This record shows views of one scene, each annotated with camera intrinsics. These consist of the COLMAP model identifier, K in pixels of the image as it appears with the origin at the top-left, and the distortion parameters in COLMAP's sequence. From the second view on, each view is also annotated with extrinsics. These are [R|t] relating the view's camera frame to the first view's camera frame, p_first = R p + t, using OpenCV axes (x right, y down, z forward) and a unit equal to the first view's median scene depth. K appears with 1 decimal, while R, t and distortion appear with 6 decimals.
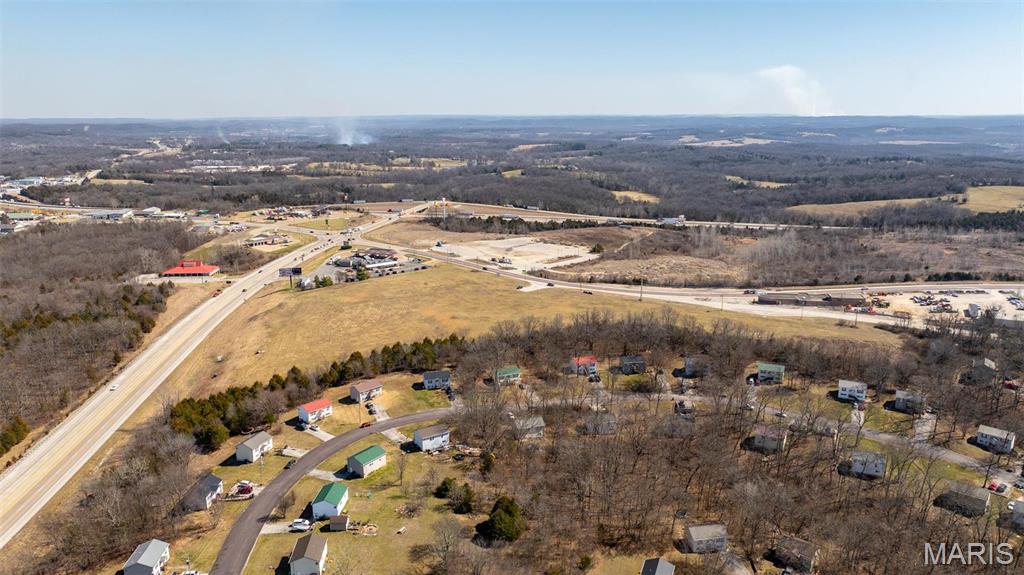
lens RADIAL K [[678.7, 0, 512.0], [0, 678.7, 287.5], [0, 0, 1]] dist [-0.023505, 0.005536]
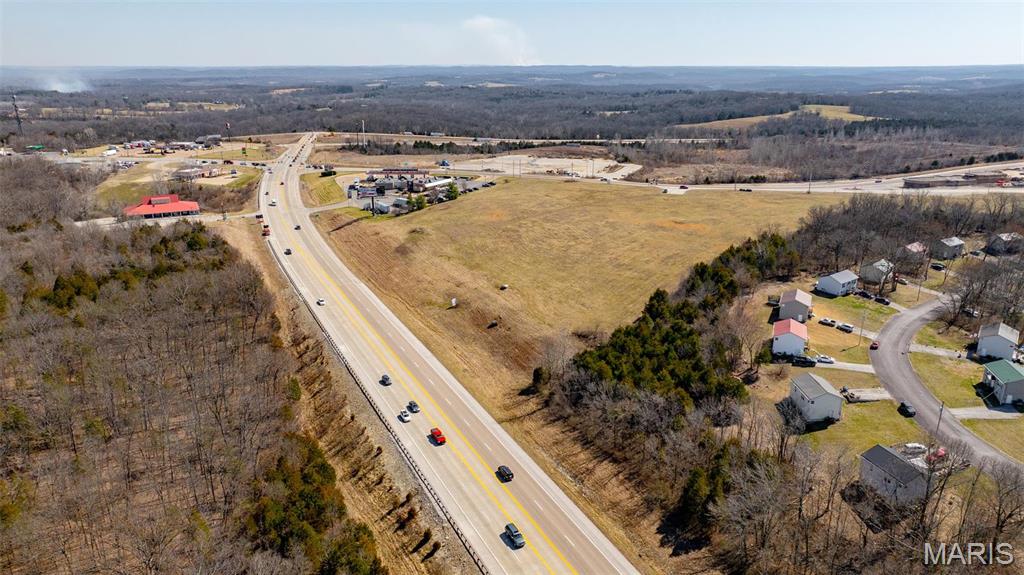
lens RADIAL K [[678.7, 0, 512.0], [0, 678.7, 287.5], [0, 0, 1]] dist [-0.023505, 0.005536]
pose [[0.930826, -0.111782, 0.347948, -0.315944], [0.086354, 0.992388, 0.087803, 0.019175], [-0.355114, -0.051683, 0.933393, 0.188712]]
